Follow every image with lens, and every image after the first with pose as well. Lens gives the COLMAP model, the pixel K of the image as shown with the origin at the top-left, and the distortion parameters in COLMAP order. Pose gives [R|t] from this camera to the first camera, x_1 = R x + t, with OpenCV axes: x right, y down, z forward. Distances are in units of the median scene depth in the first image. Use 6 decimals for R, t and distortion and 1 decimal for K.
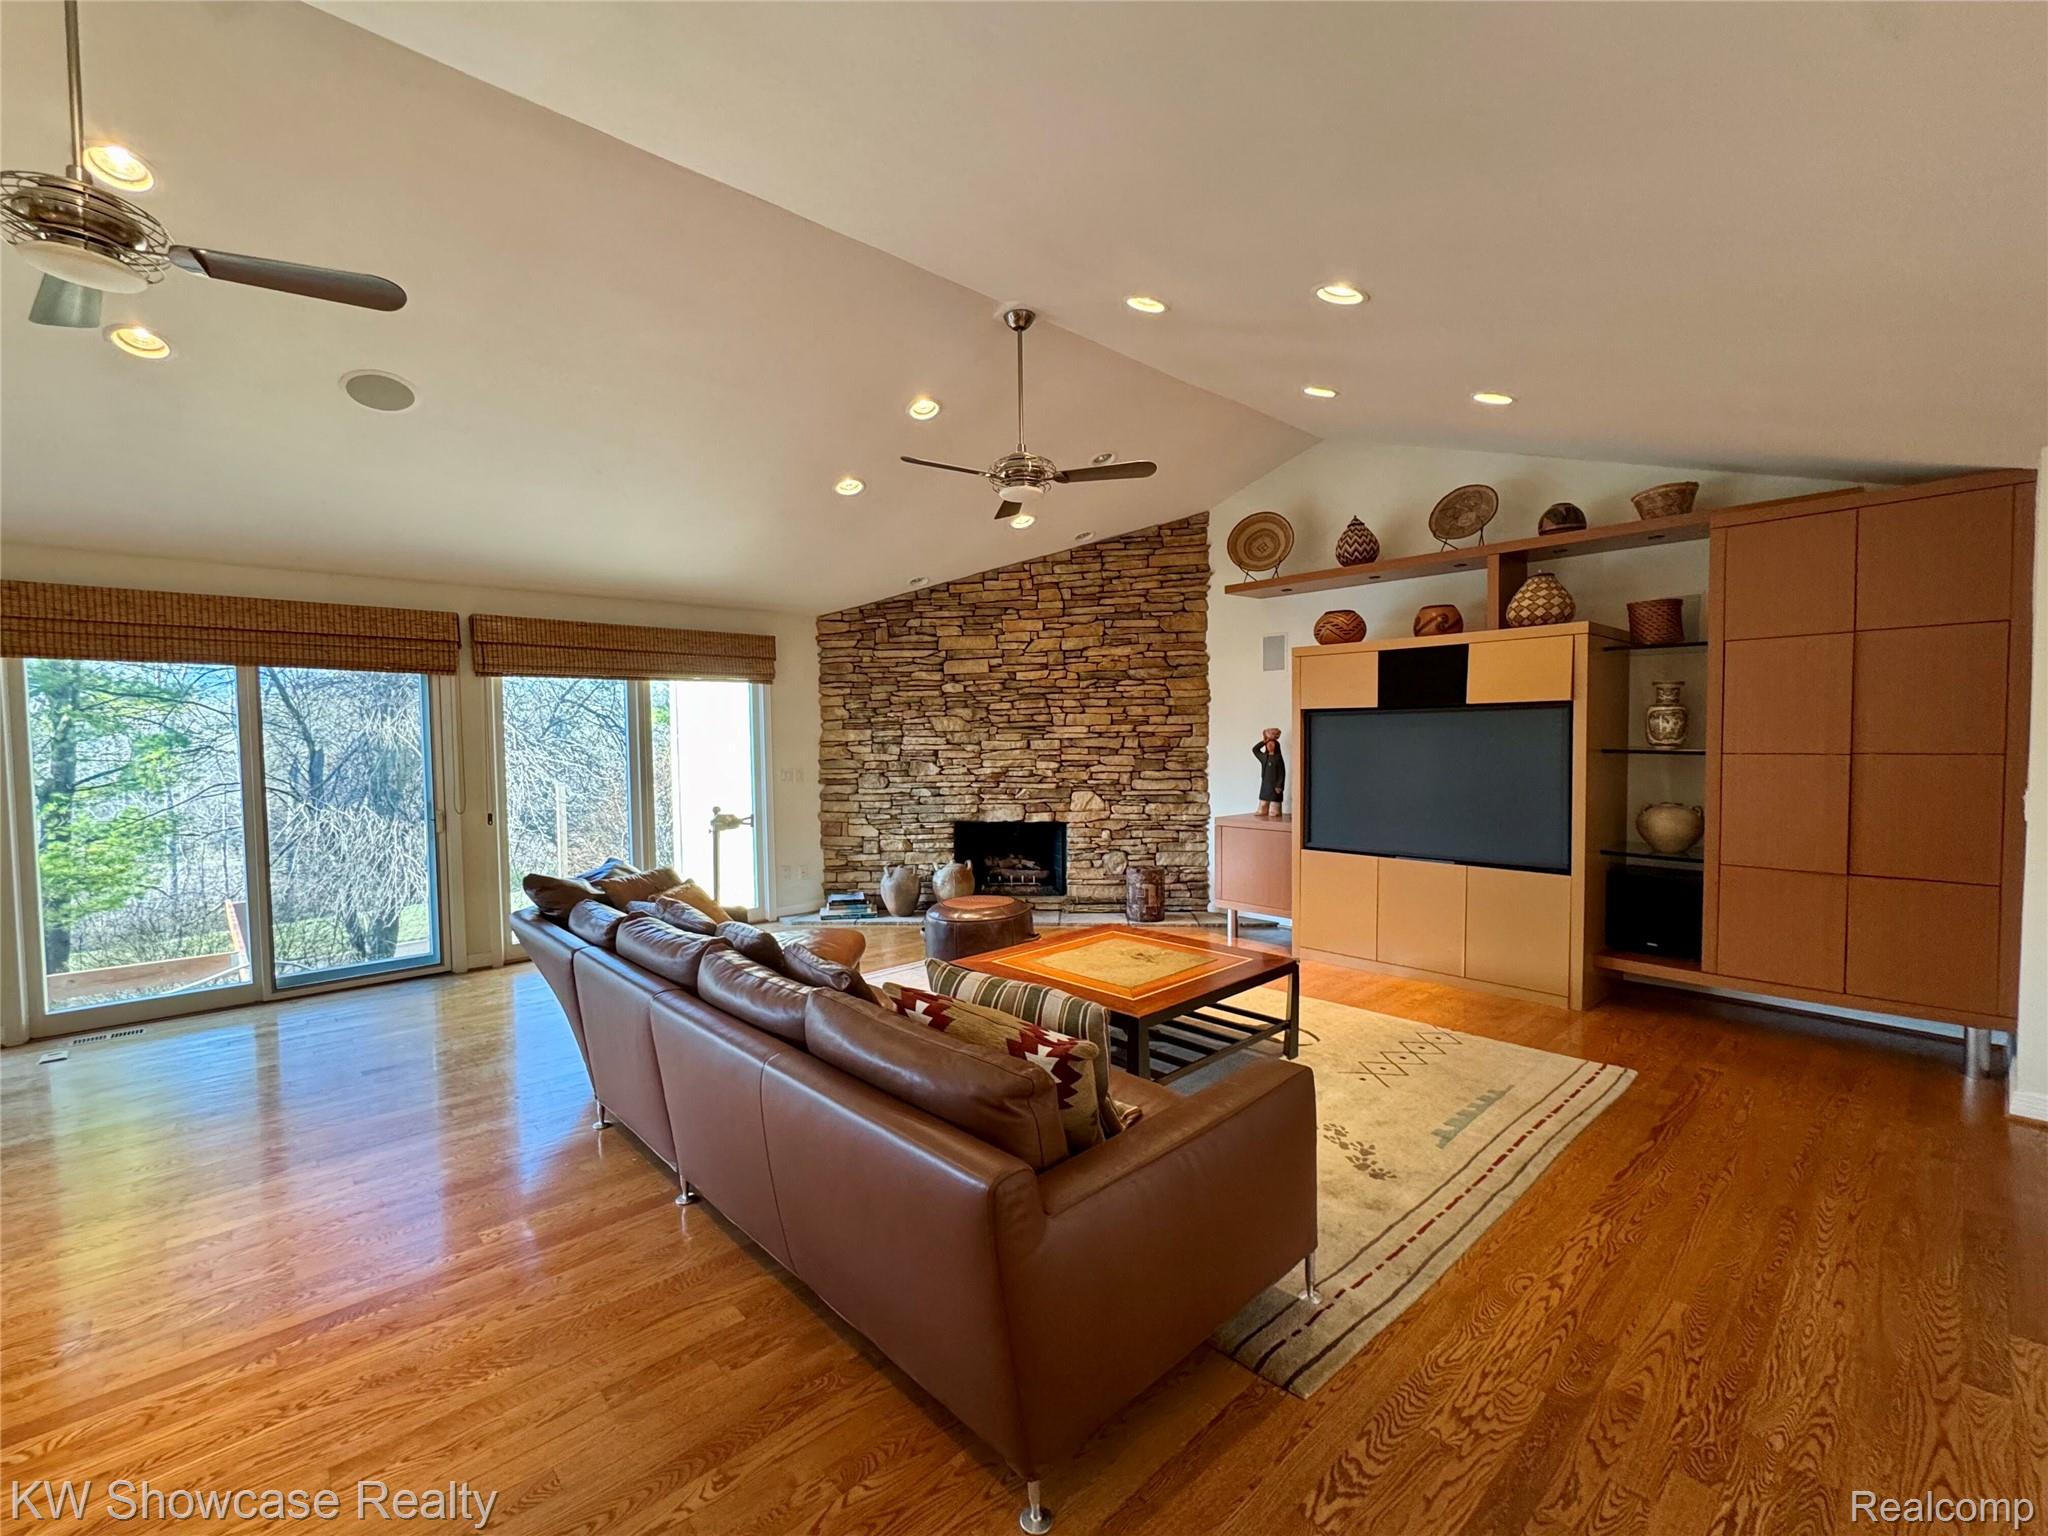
lens RADIAL K [[874.8, 0, 1024.7], [0, 874.8, 770.2], [0, 0, 1]] dist [-0.003116, -0.000022]
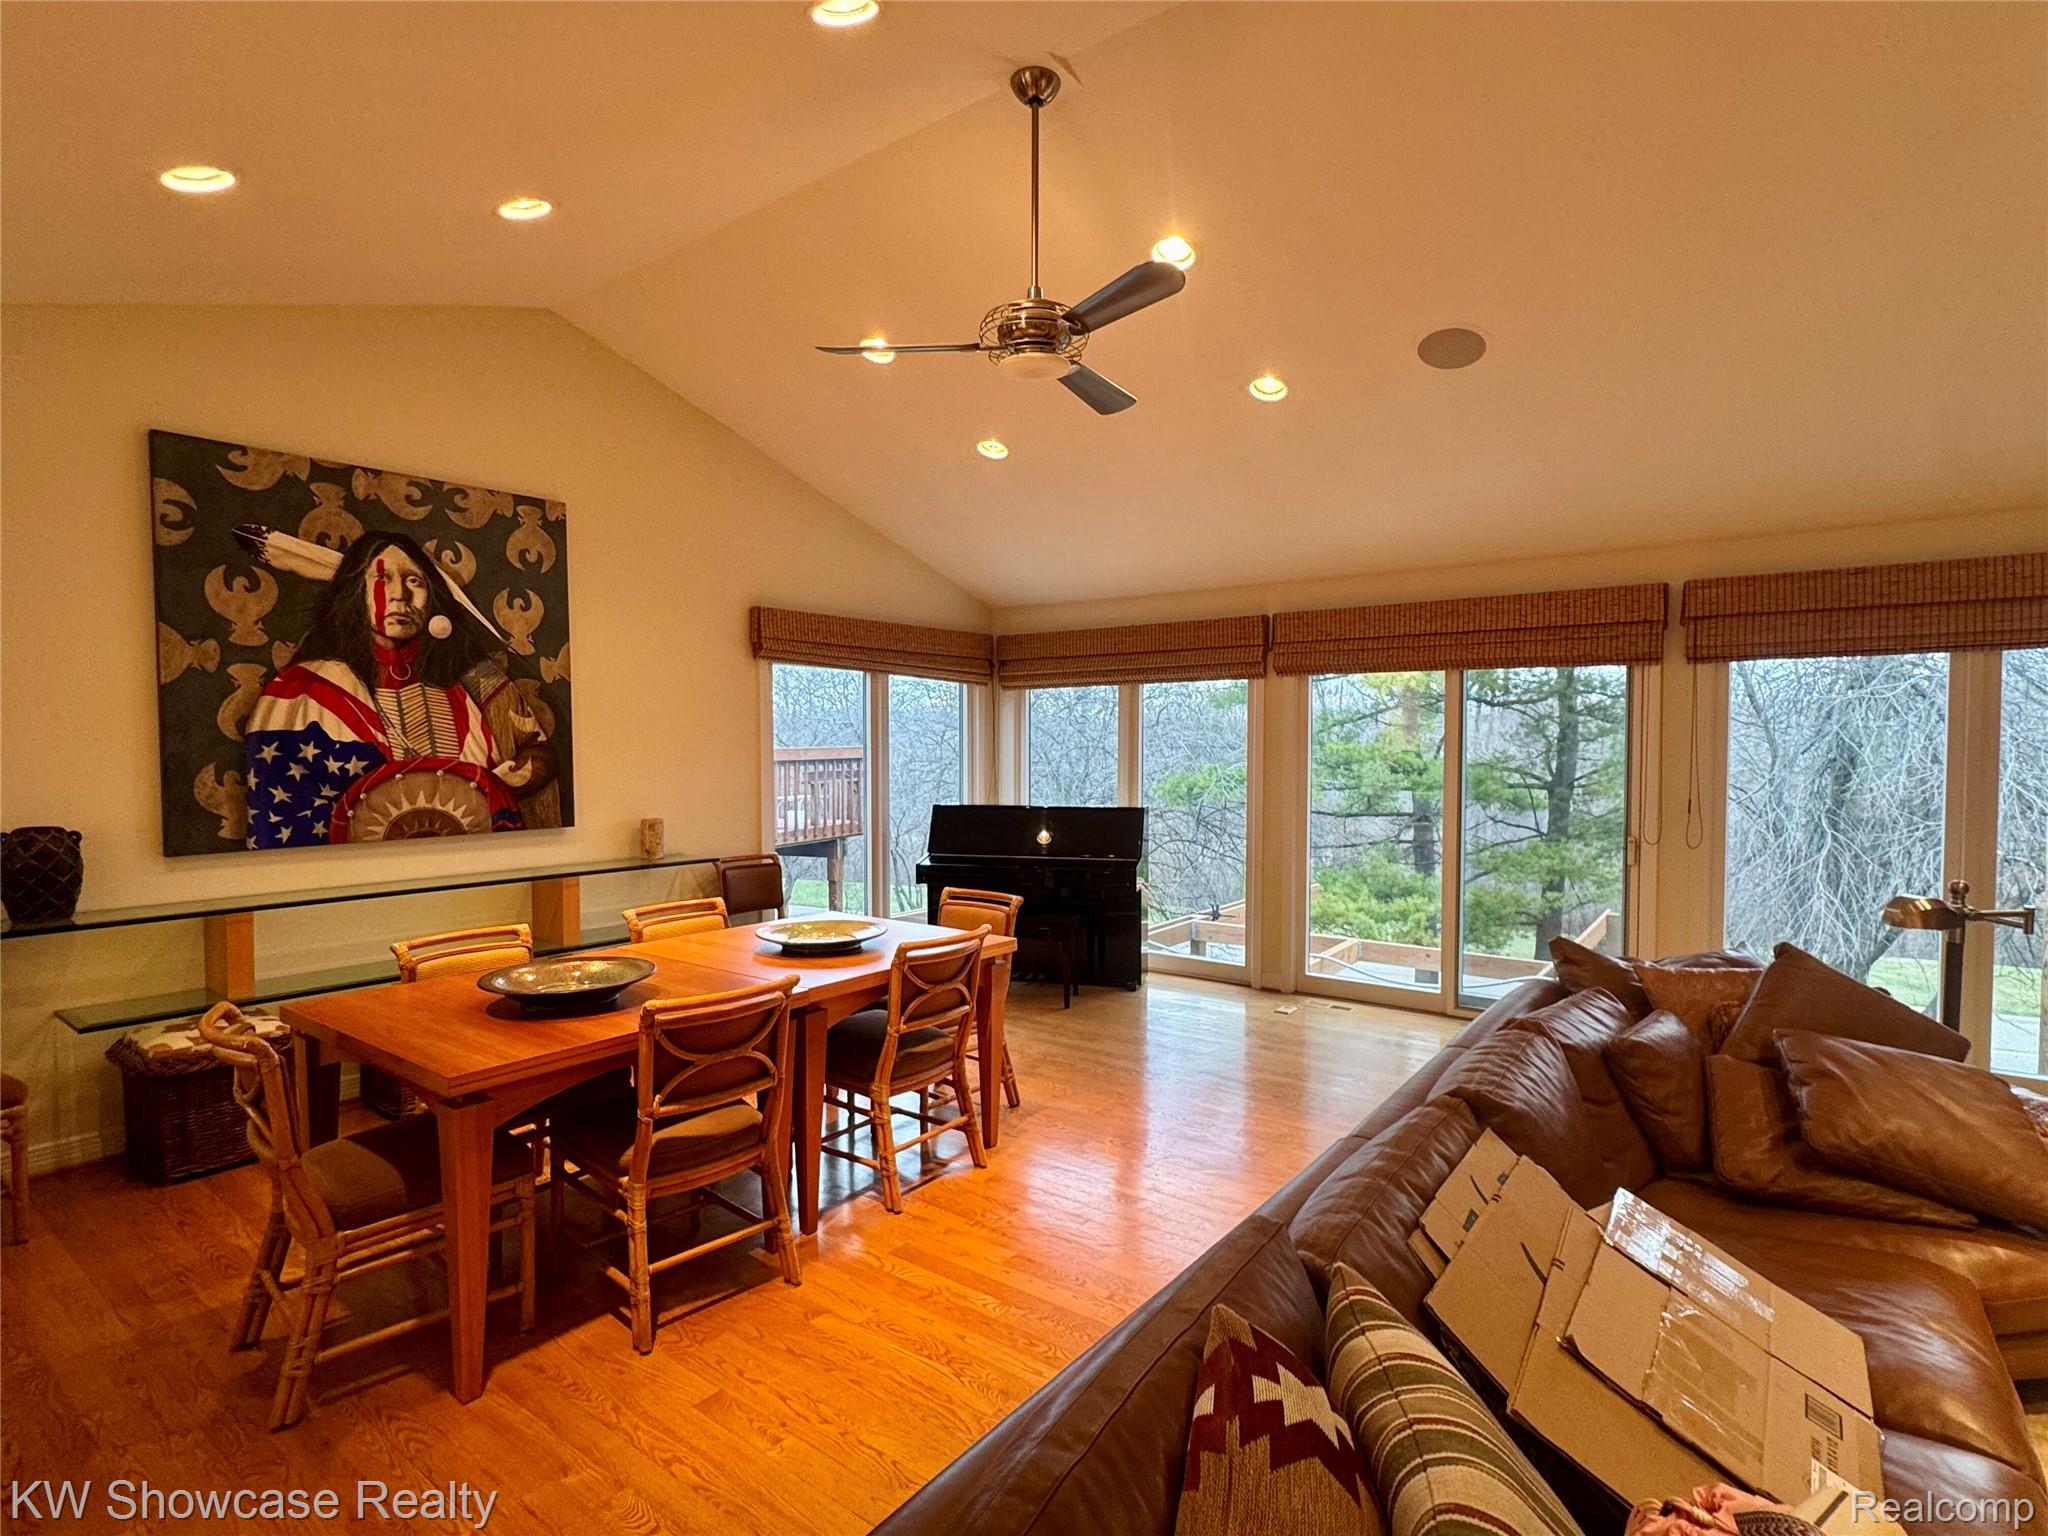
lens RADIAL K [[1016.7, 0, 1026.0], [0, 1016.7, 774.9], [0, 0, 1]] dist [-0.015282, 0.000193]
pose [[0.175567, 0.041988, -0.983572, 0.100914], [-0.043291, 0.998453, 0.034896, -0.013932], [0.983515, 0.036453, 0.177113, 0.225823]]
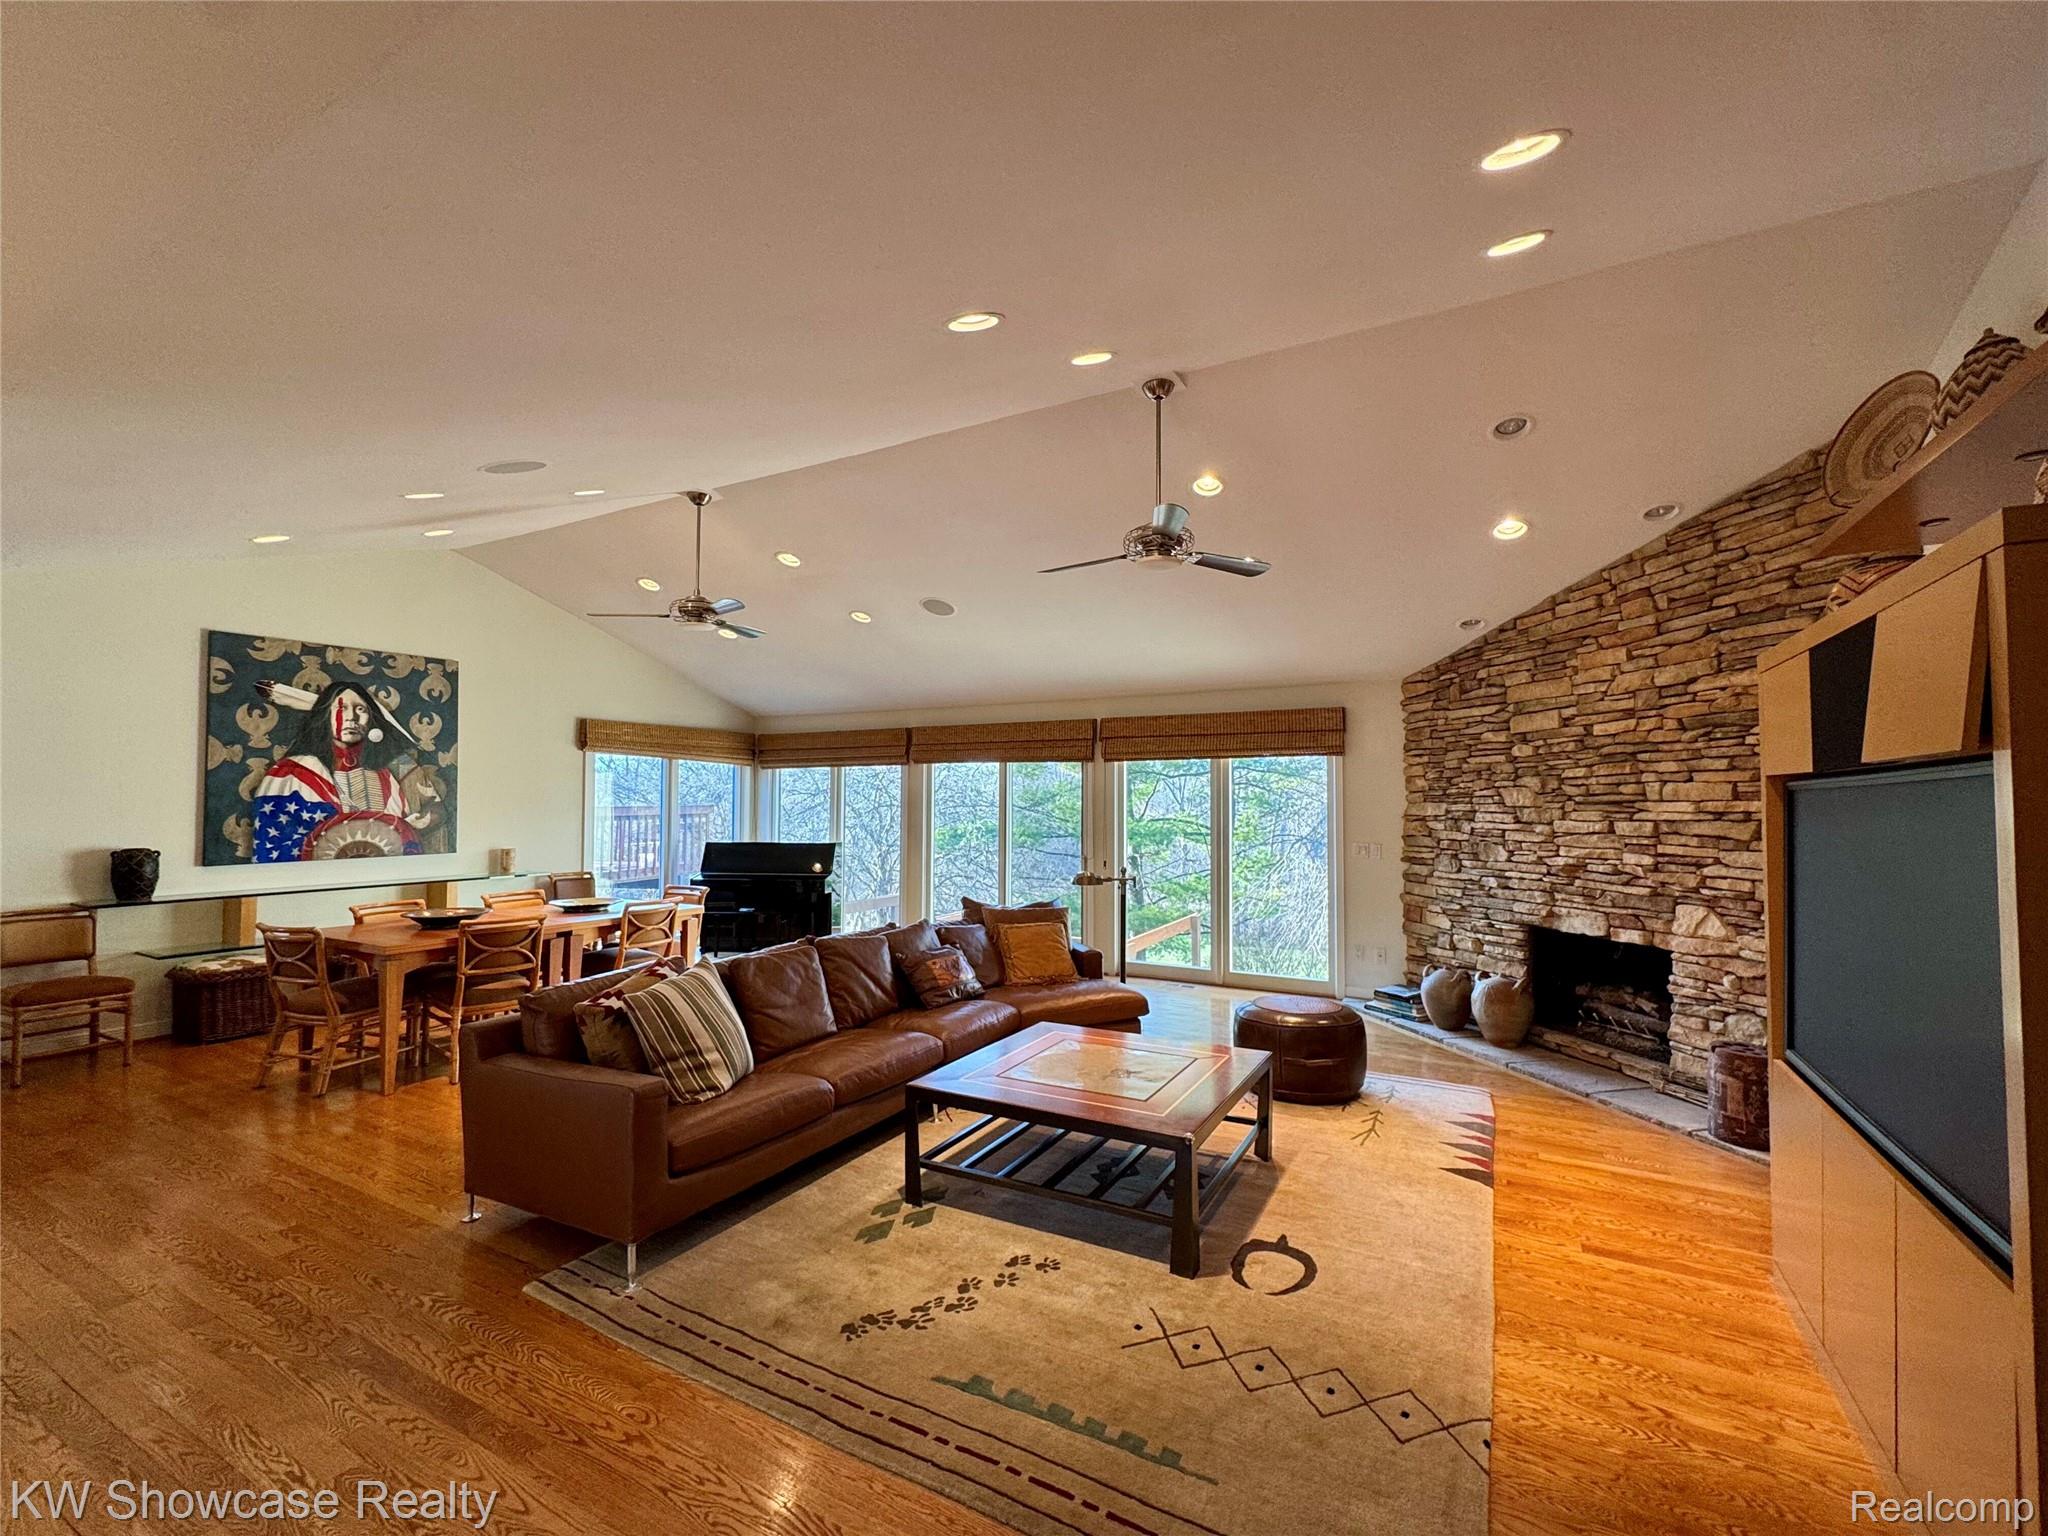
lens RADIAL K [[874.8, 0, 1023.6], [0, 874.8, 769.5], [0, 0, 1]] dist [-0.003116, -0.000022]
pose [[0.314947, -0.023395, -0.948821, 0.514726], [-0.046219, 0.998132, -0.039953, -0.026034], [0.947983, 0.056436, 0.313278, 0.340960]]
